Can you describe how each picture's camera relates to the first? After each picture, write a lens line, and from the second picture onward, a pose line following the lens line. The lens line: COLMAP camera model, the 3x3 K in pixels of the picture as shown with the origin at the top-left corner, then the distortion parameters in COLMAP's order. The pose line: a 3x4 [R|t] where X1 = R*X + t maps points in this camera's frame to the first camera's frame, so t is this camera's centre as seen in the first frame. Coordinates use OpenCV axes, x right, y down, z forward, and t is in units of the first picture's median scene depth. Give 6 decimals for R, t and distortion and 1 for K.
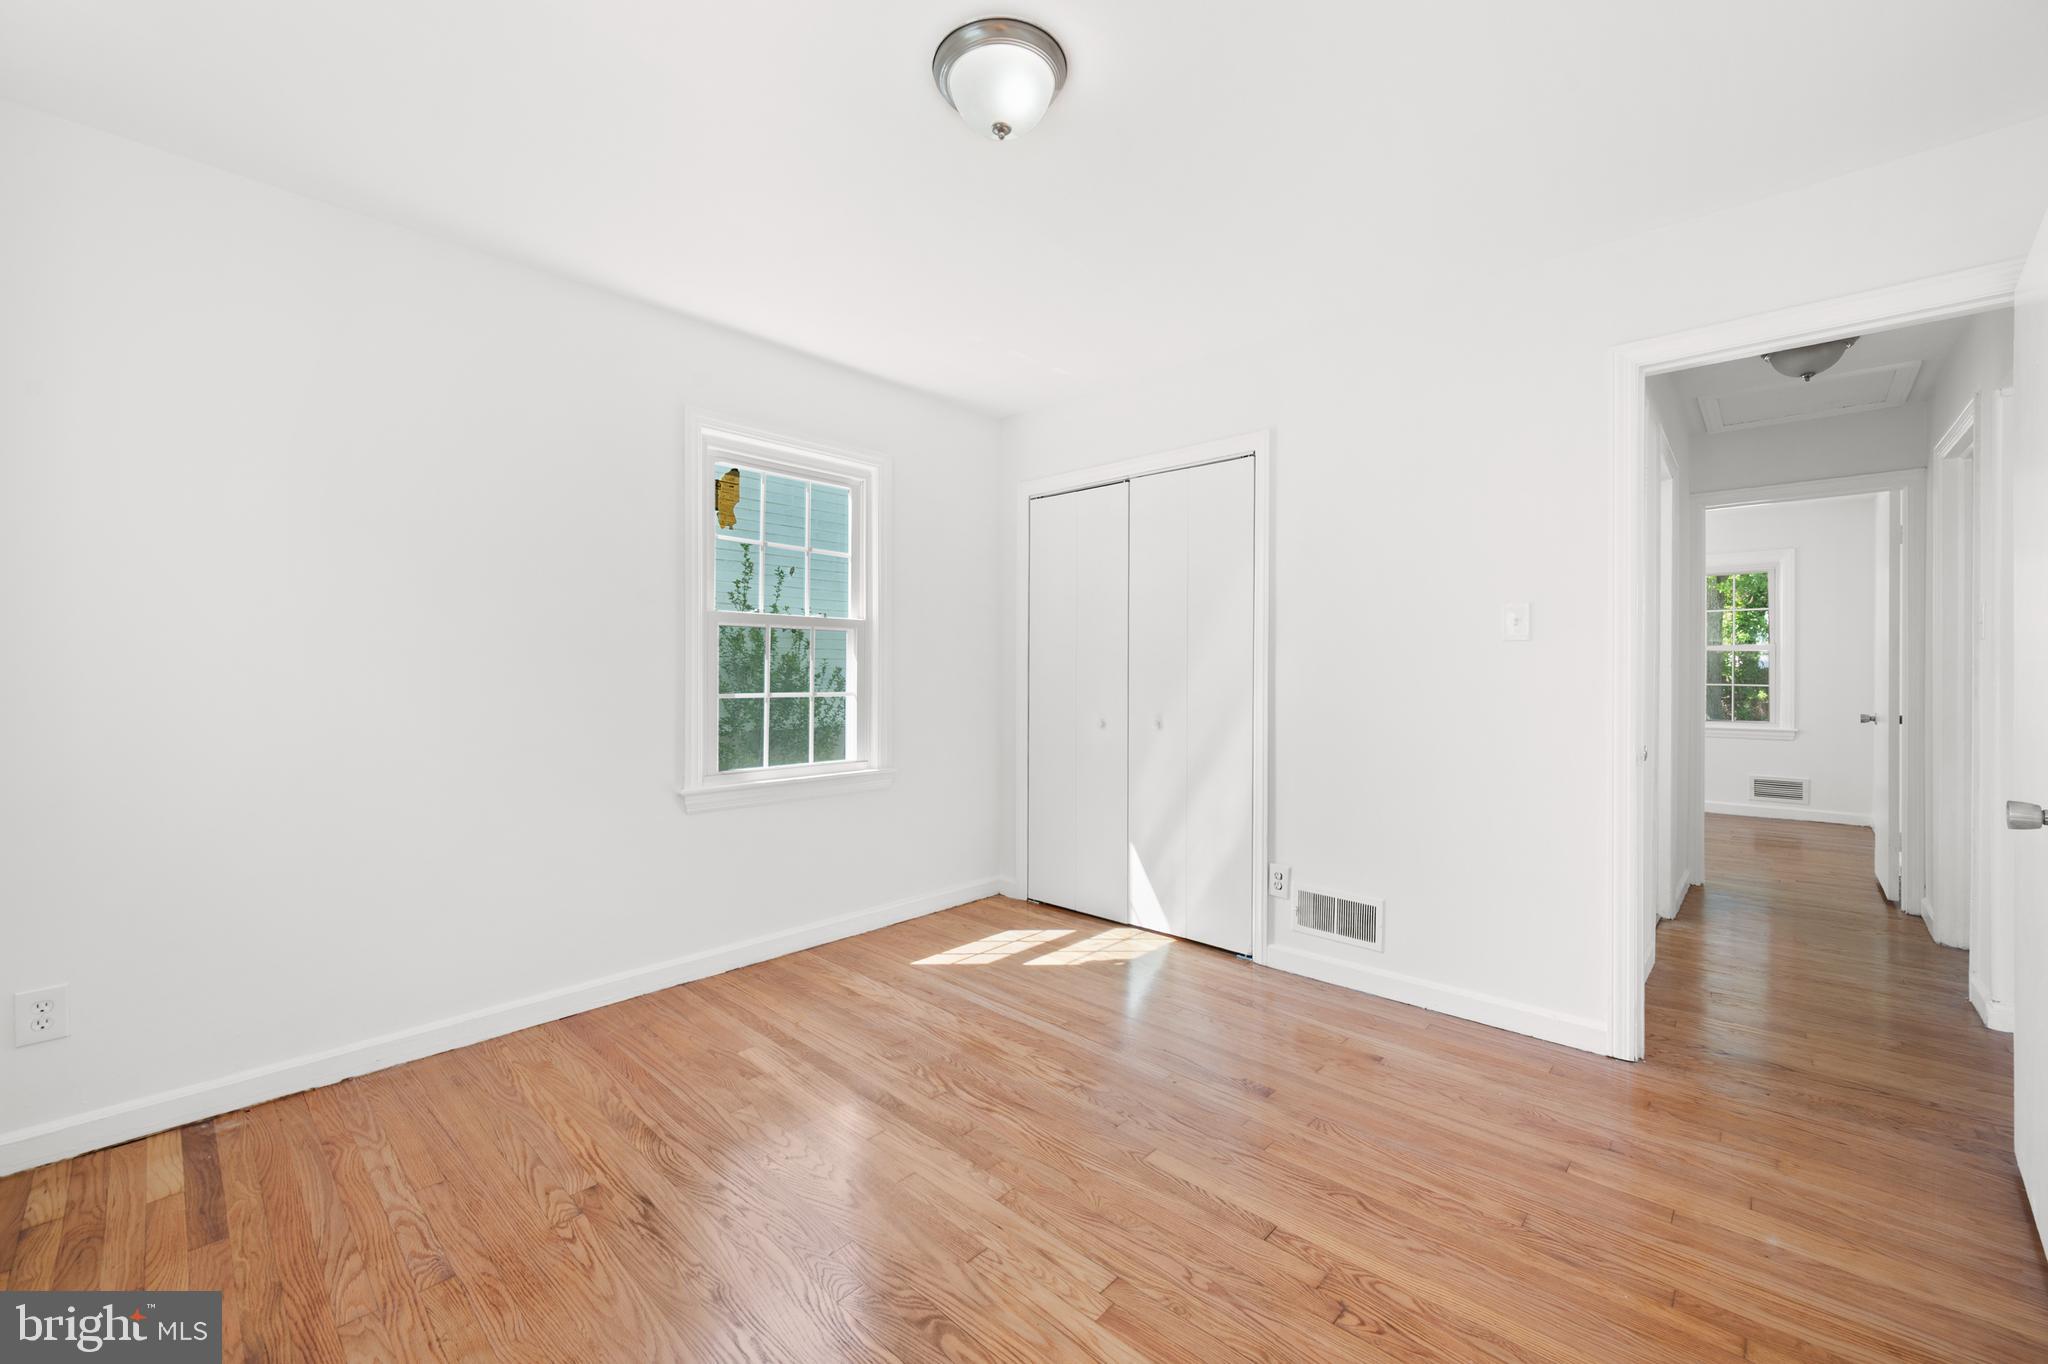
lens RADIAL K [[812.3, 0, 1025.8], [0, 812.3, 682.8], [0, 0, 1]] dist [0.000955, 0.000010]
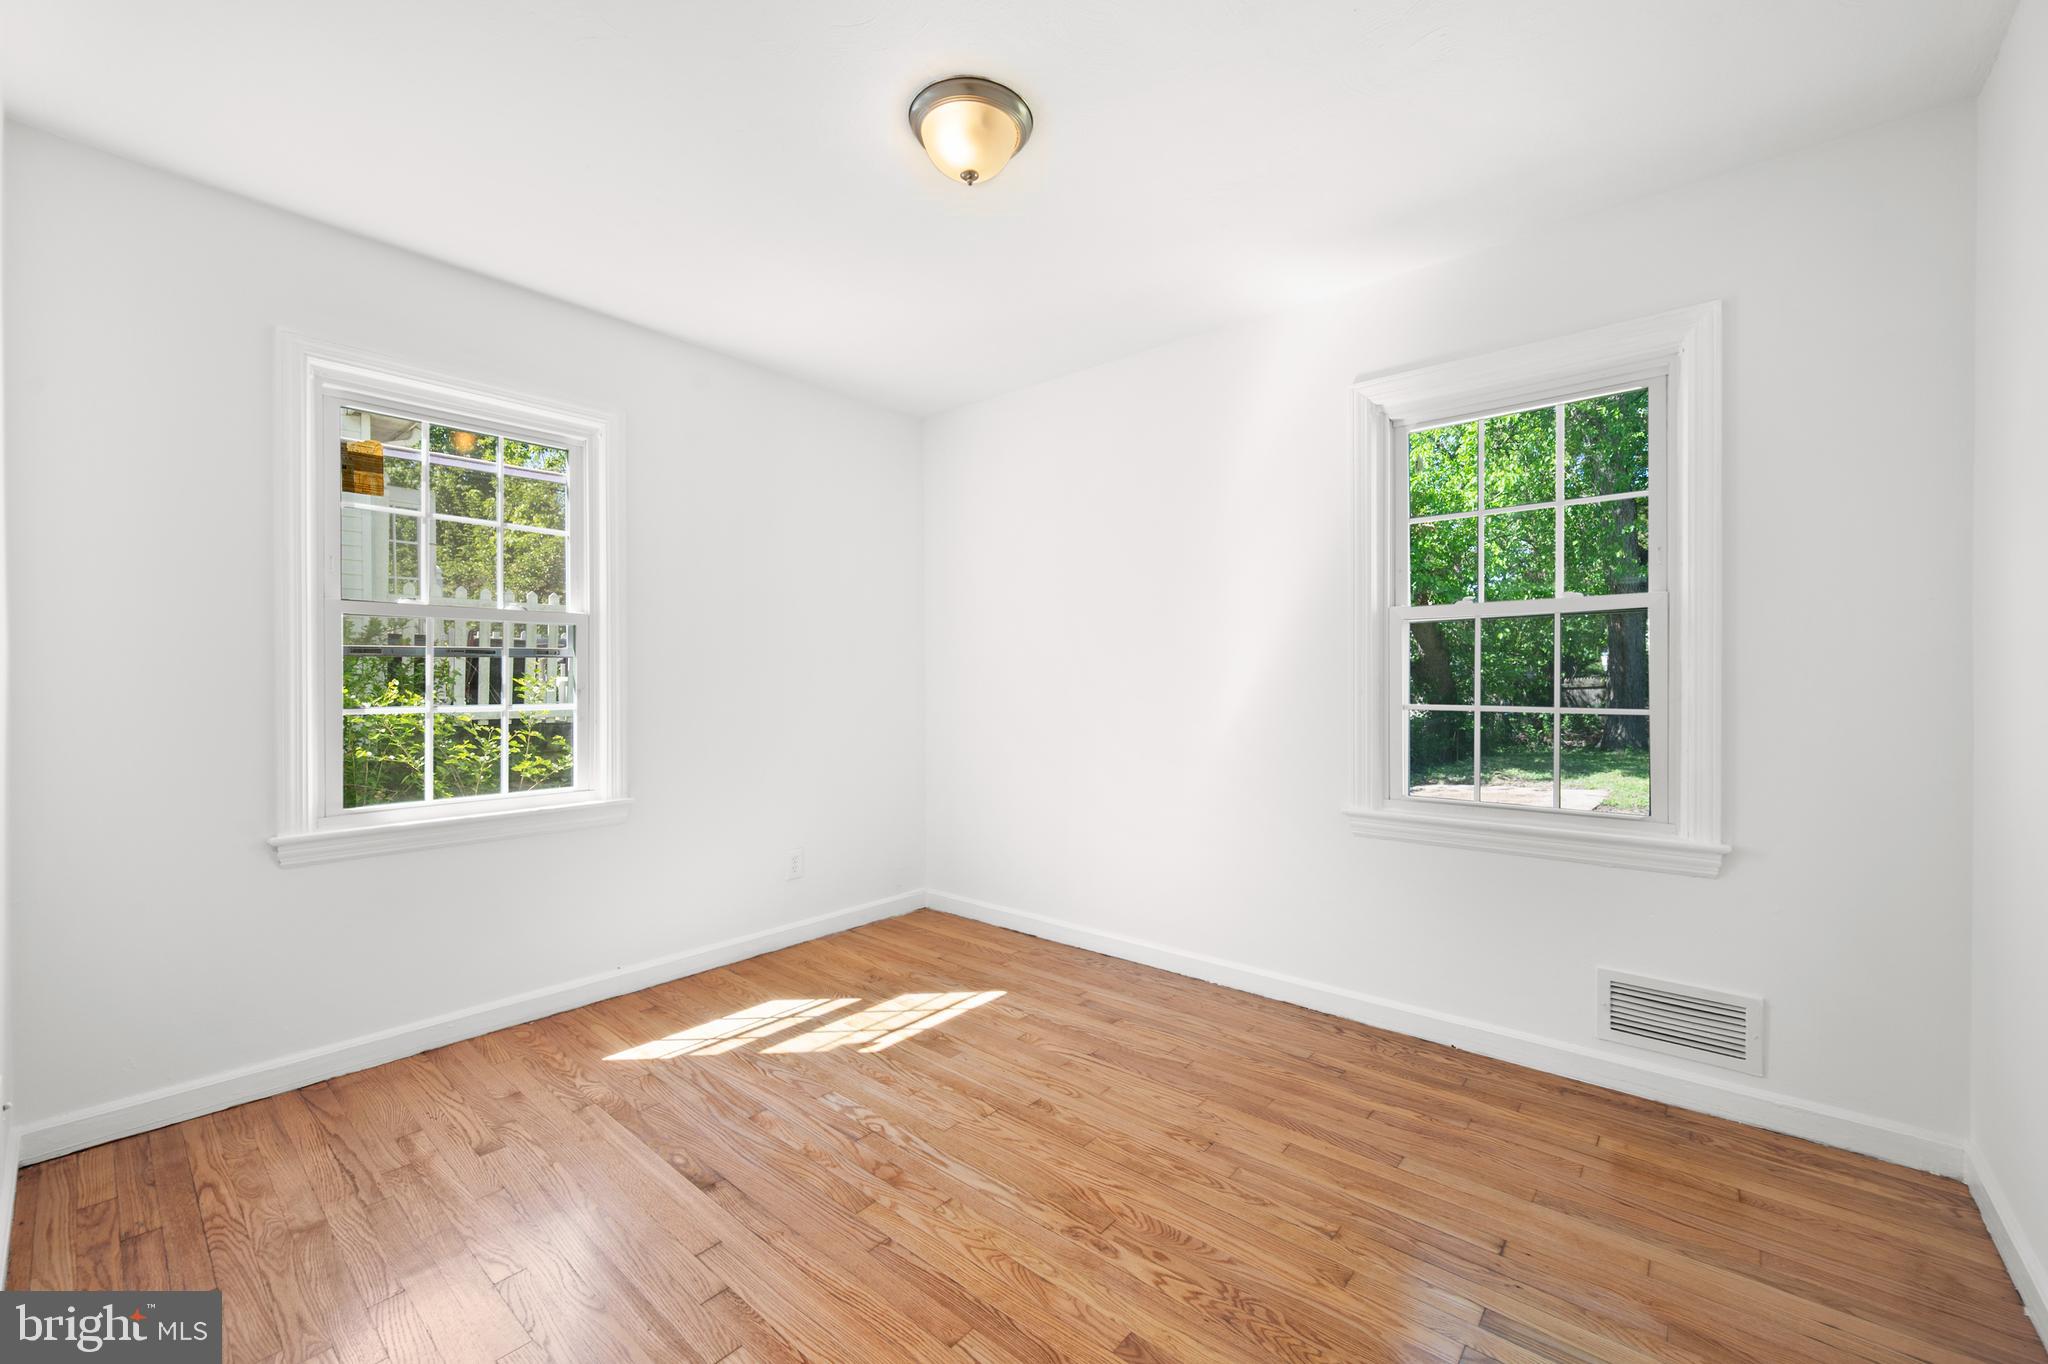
lens RADIAL K [[764.3, 0, 1024.0], [0, 764.3, 682.0], [0, 0, 1]] dist [-0.001023, -0.000166]
pose [[0.999461, -0.009777, -0.031334, 0.300747], [0.009730, 0.999951, -0.001657, -0.004550], [0.031349, 0.001351, 0.999508, 0.304928]]
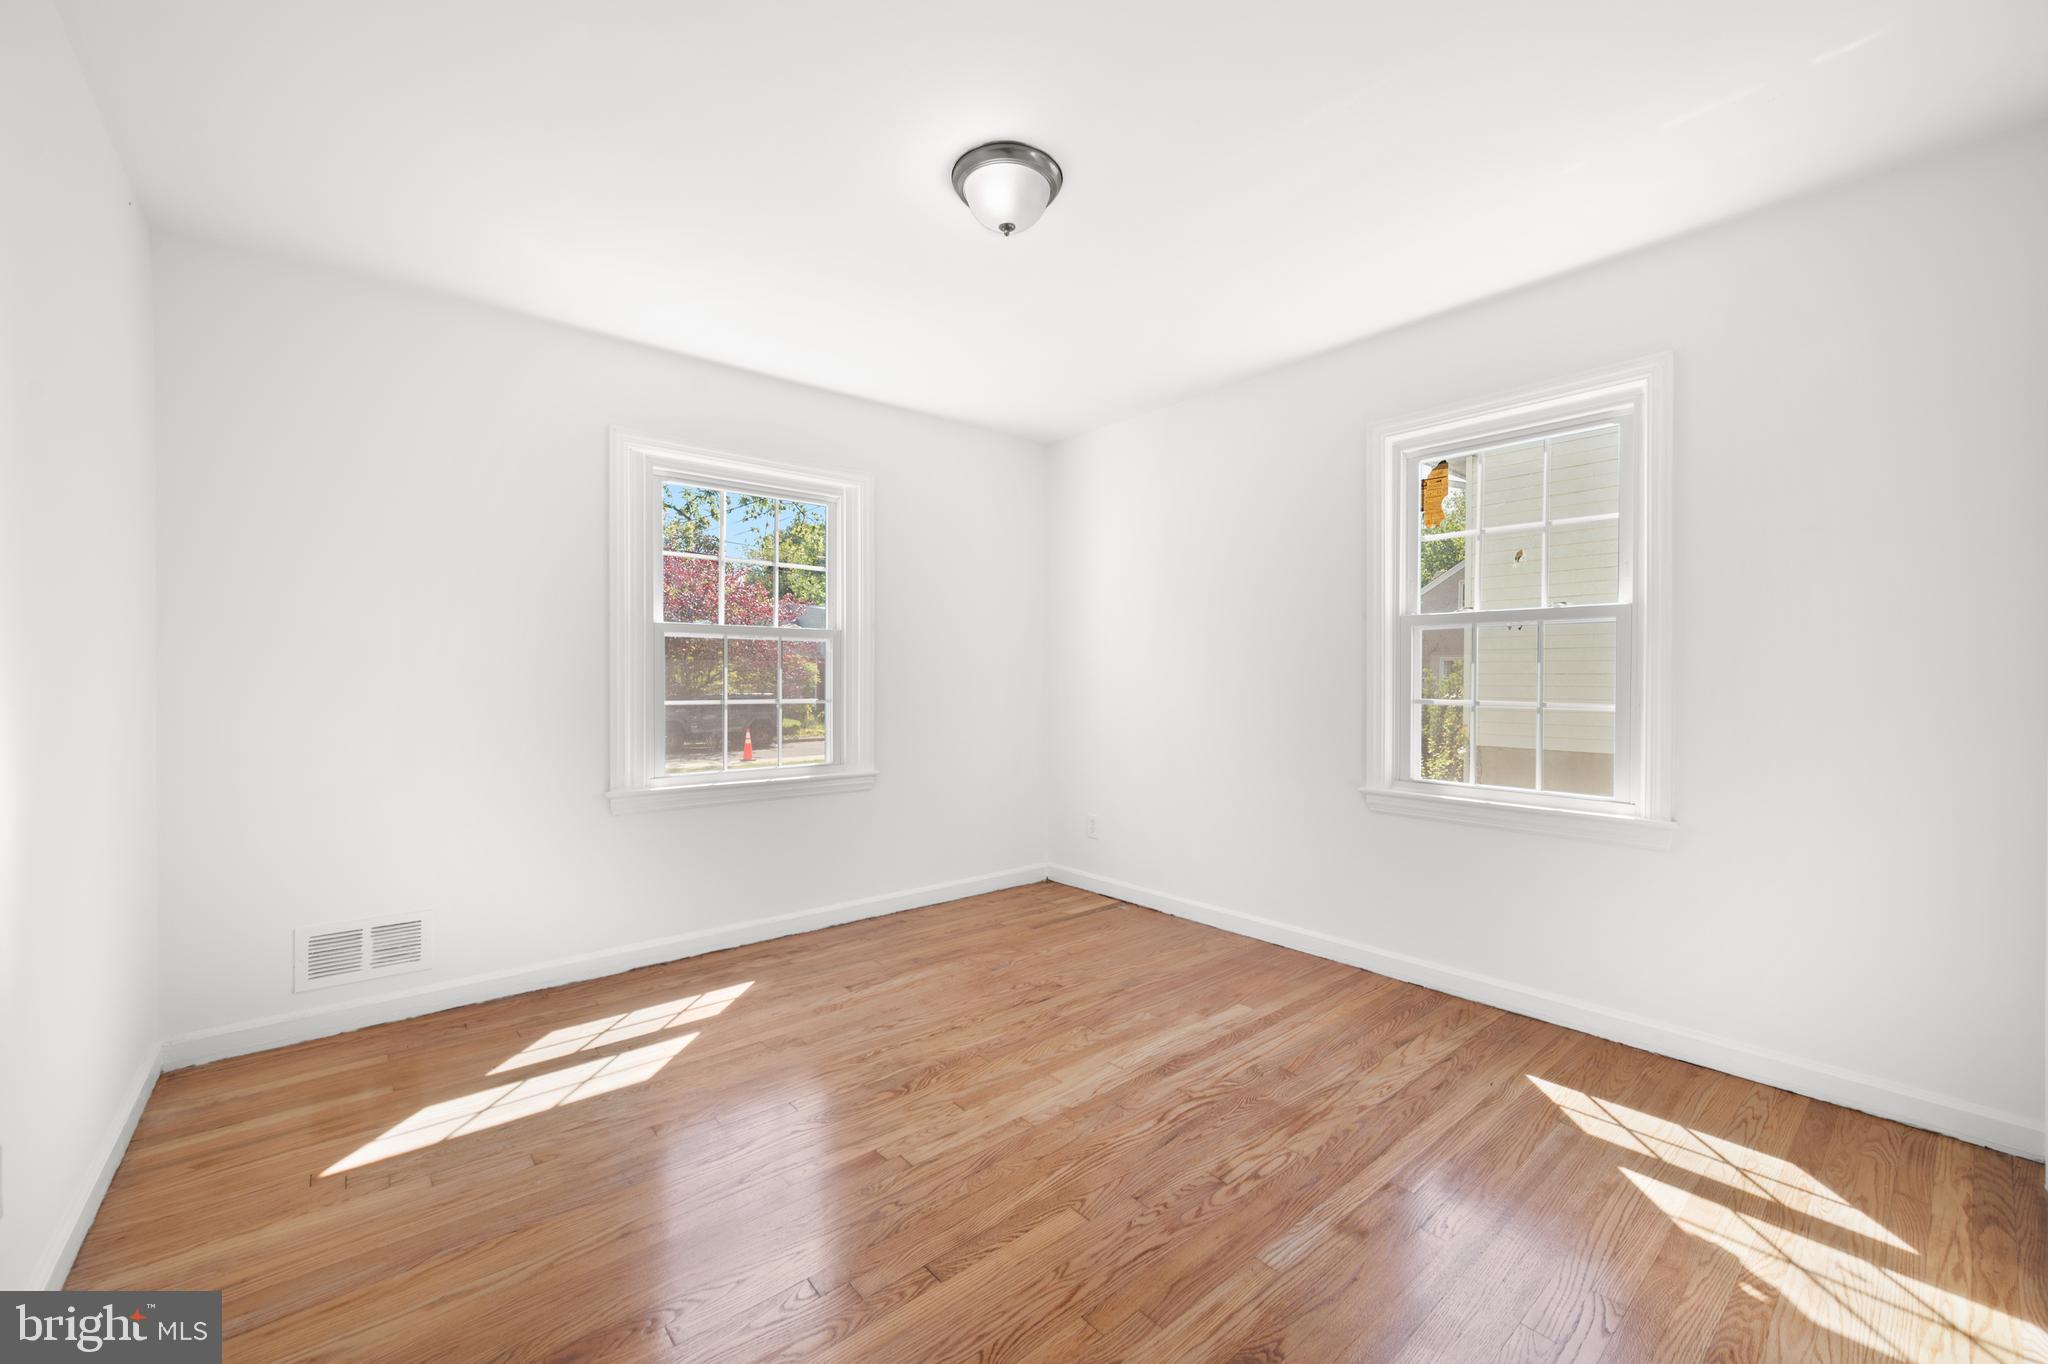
lens RADIAL K [[812.3, 0, 1025.8], [0, 812.3, 682.8], [0, 0, 1]] dist [0.000955, 0.000010]
pose [[-0.116334, 0.006848, -0.993187, 0.666778], [-0.015727, 0.999838, 0.008736, -0.006745], [0.993086, 0.016636, -0.116207, 0.662439]]
